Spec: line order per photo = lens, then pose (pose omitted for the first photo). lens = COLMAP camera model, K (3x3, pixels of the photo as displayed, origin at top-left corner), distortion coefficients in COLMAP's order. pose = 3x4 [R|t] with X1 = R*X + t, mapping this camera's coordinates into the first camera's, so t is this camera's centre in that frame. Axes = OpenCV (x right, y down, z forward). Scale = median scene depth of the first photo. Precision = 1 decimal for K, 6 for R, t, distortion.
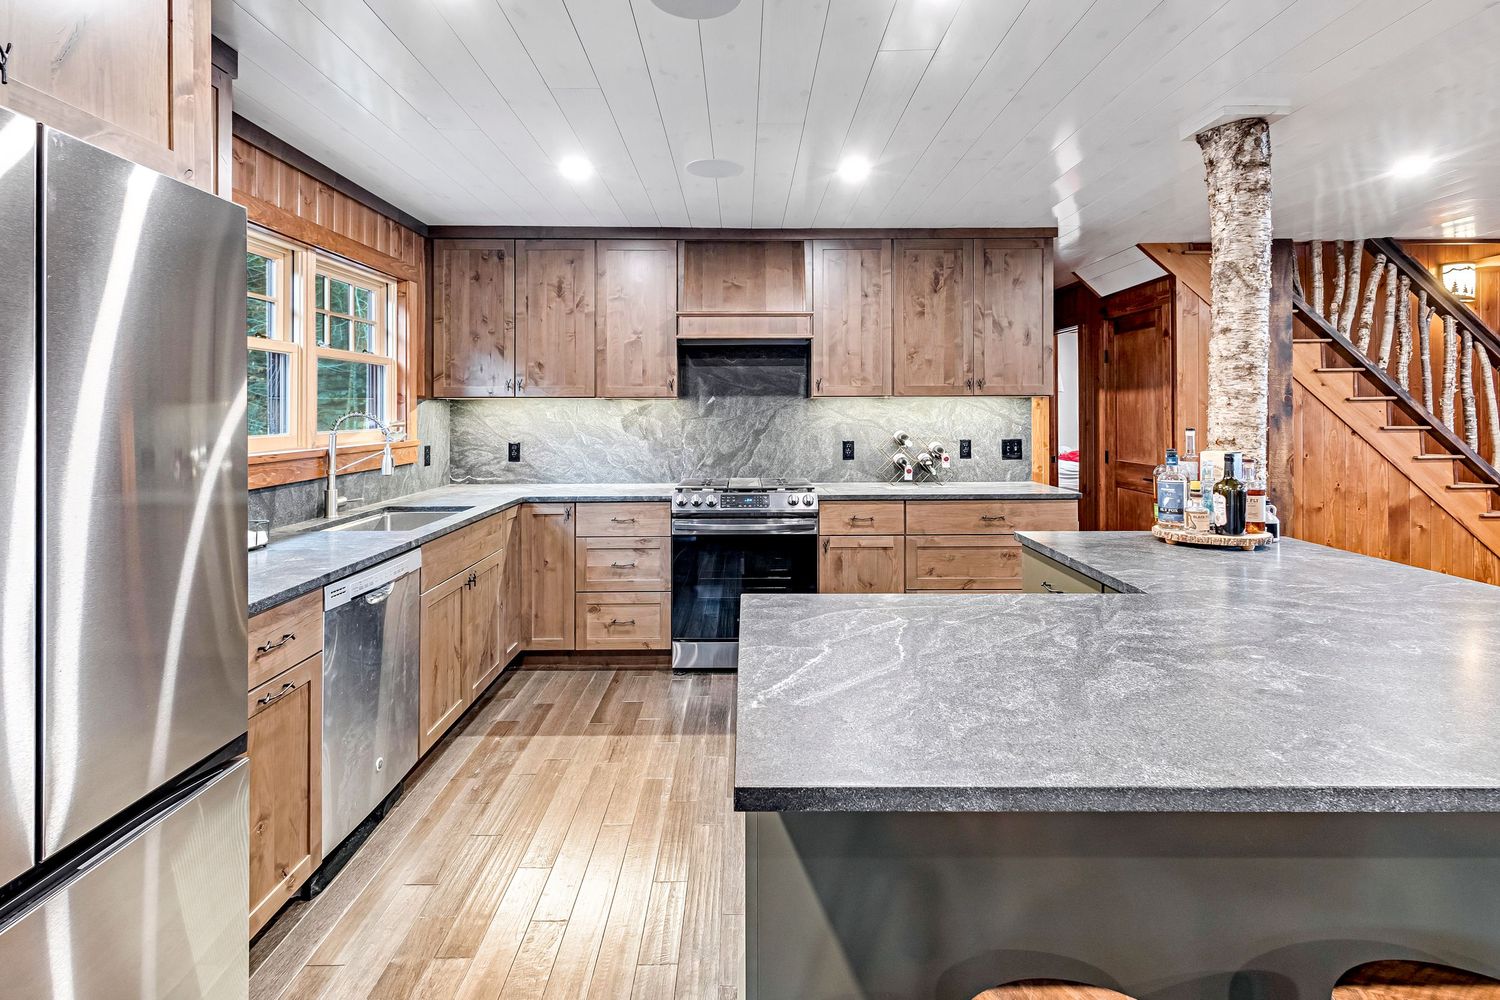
lens RADIAL K [[743.7, 0, 761.2], [0, 743.7, 400.0], [0, 0, 1]] dist [0.009161, 0.000345]
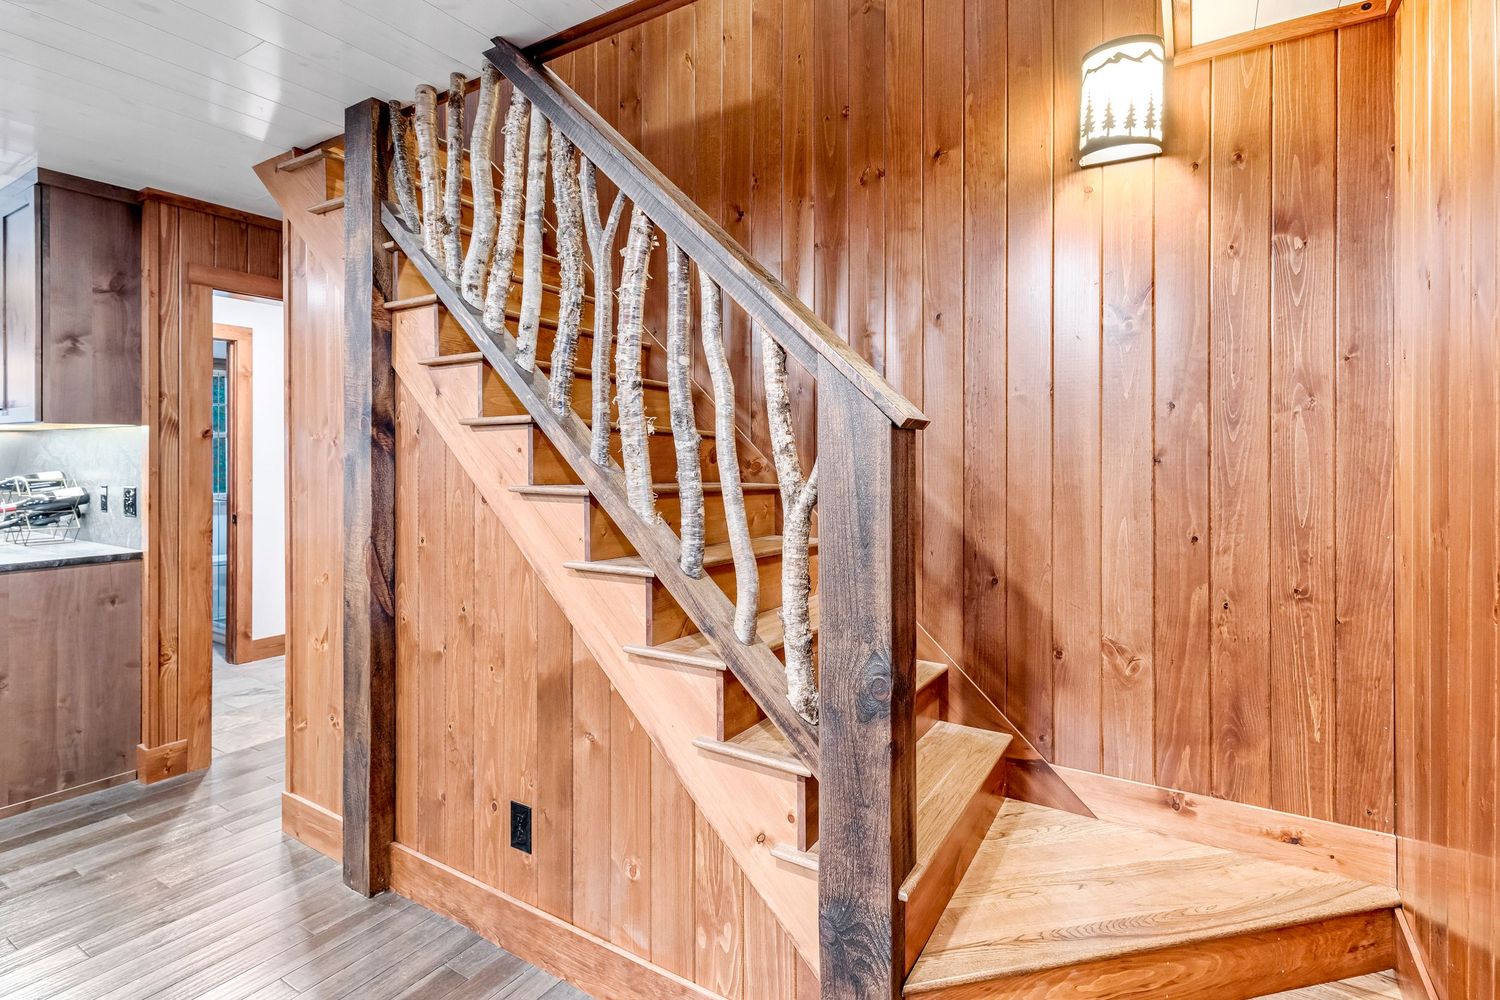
lens RADIAL K [[743.7, 0, 717.8], [0, 743.7, 454.7], [0, 0, 1]] dist [0.009161, 0.000345]
pose [[0.842404, 0.007854, -0.538789, 1.251009], [-0.001338, 0.999921, 0.012484, 0.013335], [0.538845, -0.009796, 0.842348, 0.759086]]
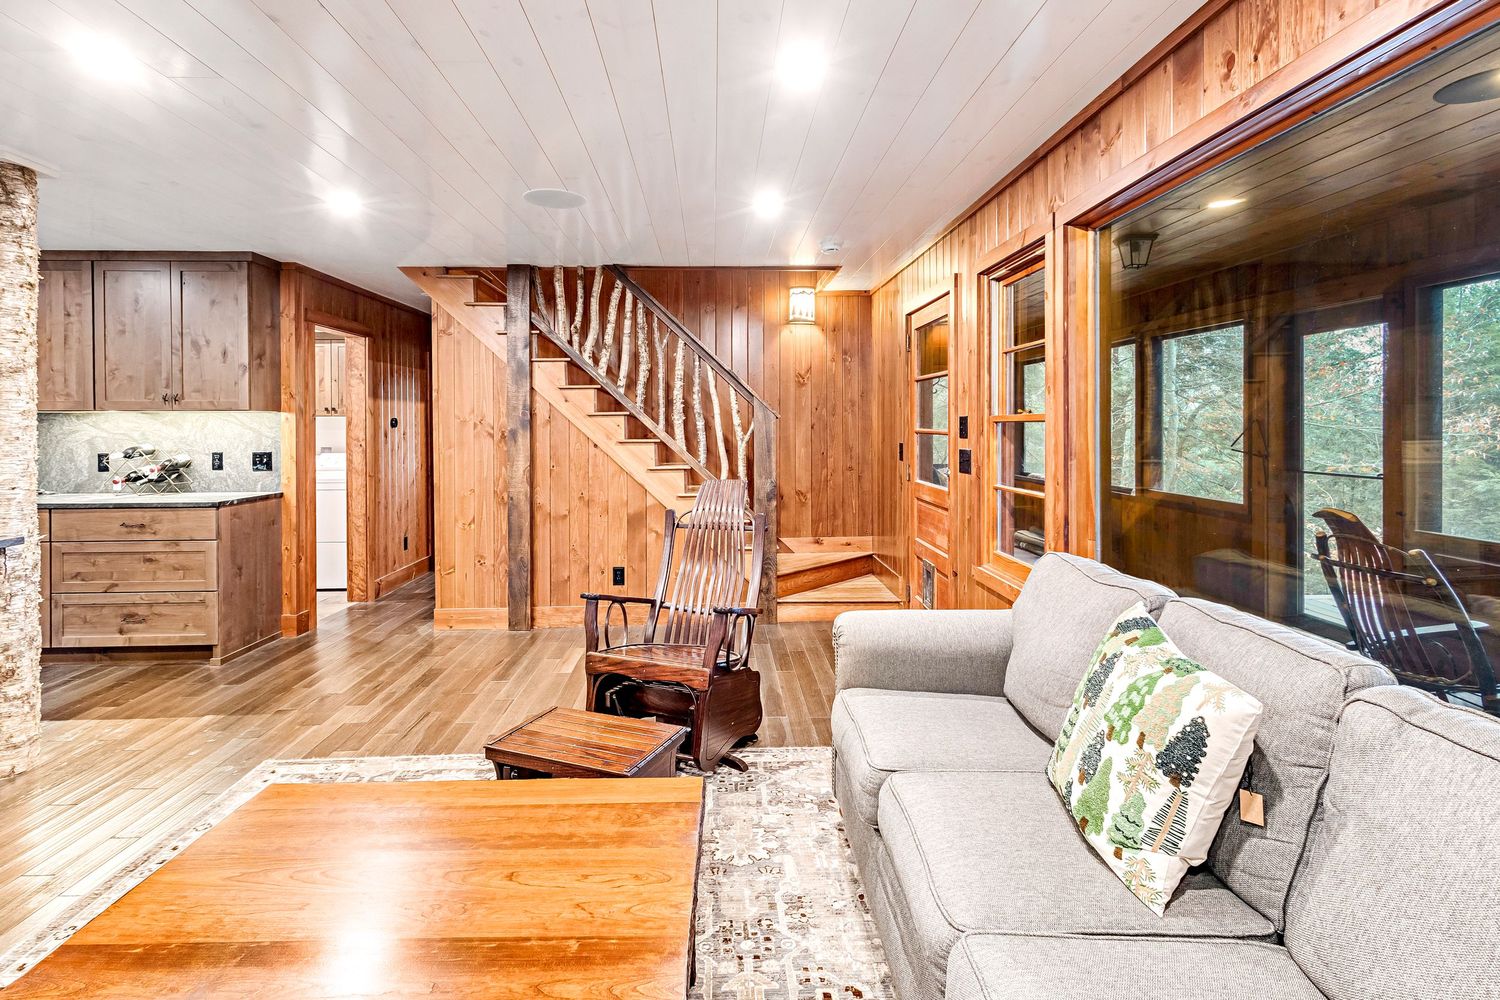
lens RADIAL K [[743.7, 0, 740.0], [0, 743.7, 428.8], [0, 0, 1]] dist [0.009161, 0.000345]
pose [[0.999523, -0.000157, 0.030897, 1.050277], [-0.000363, 0.999858, 0.016829, 0.001986], [-0.030895, -0.016832, 0.999381, -0.086545]]
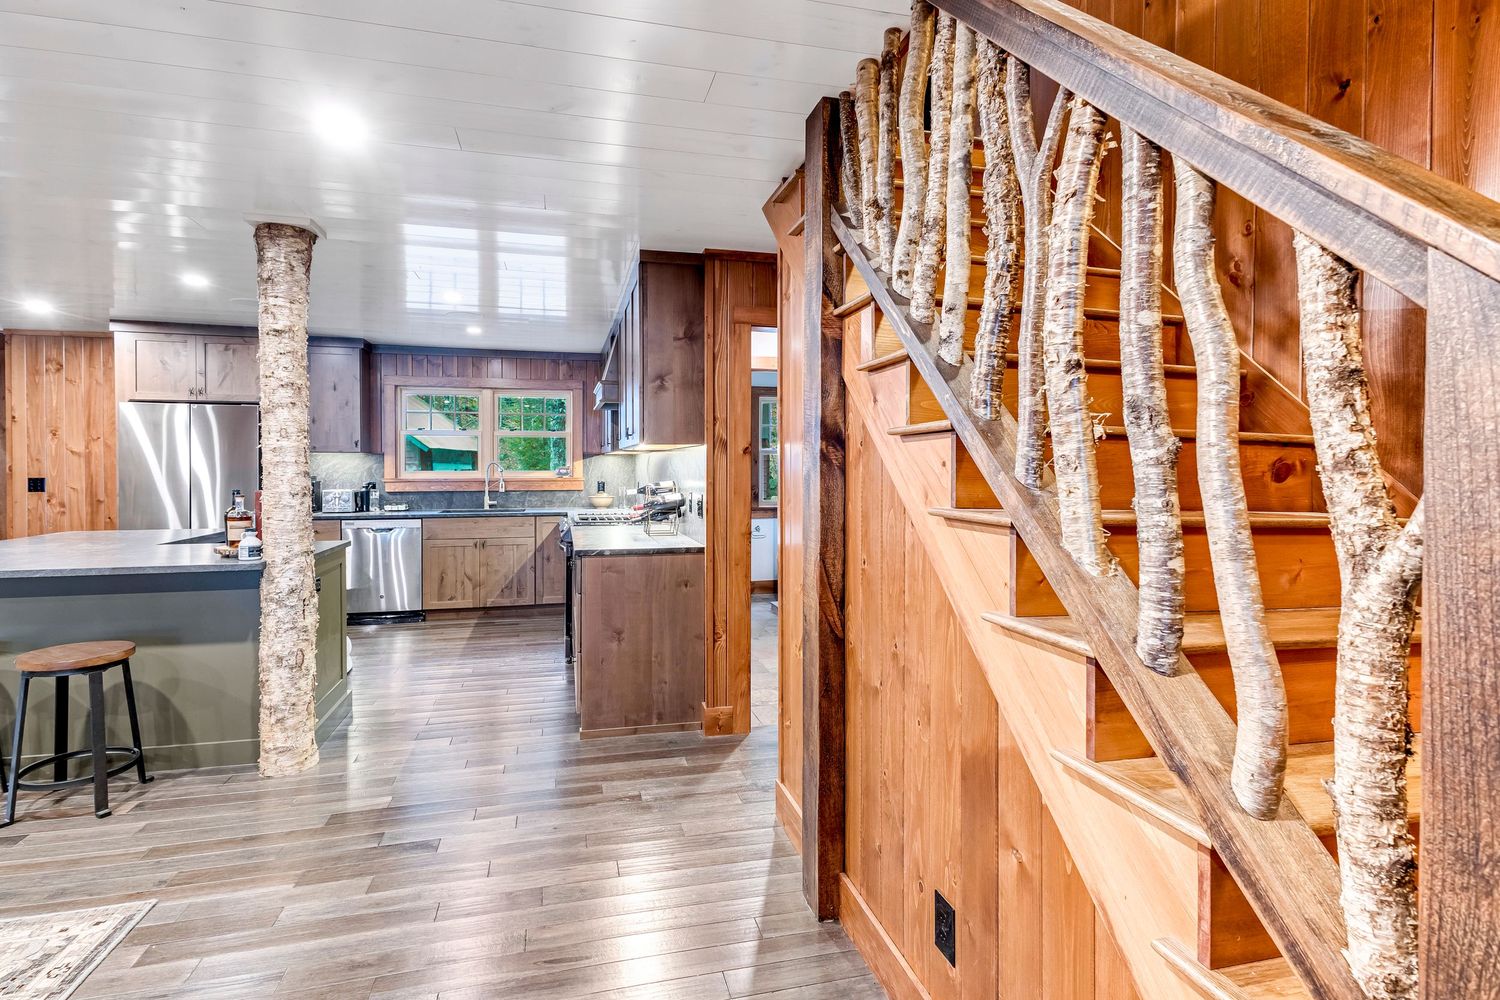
lens RADIAL K [[704.9, 0, 731.6], [0, 704.9, 478.0], [0, 0, 1]] dist [0.002621, -0.000756]
pose [[0.246654, 0.022292, -0.968847, 1.213455], [0.008317, 0.999650, 0.025118, 0.013759], [0.969068, -0.014254, 0.246383, 0.893533]]
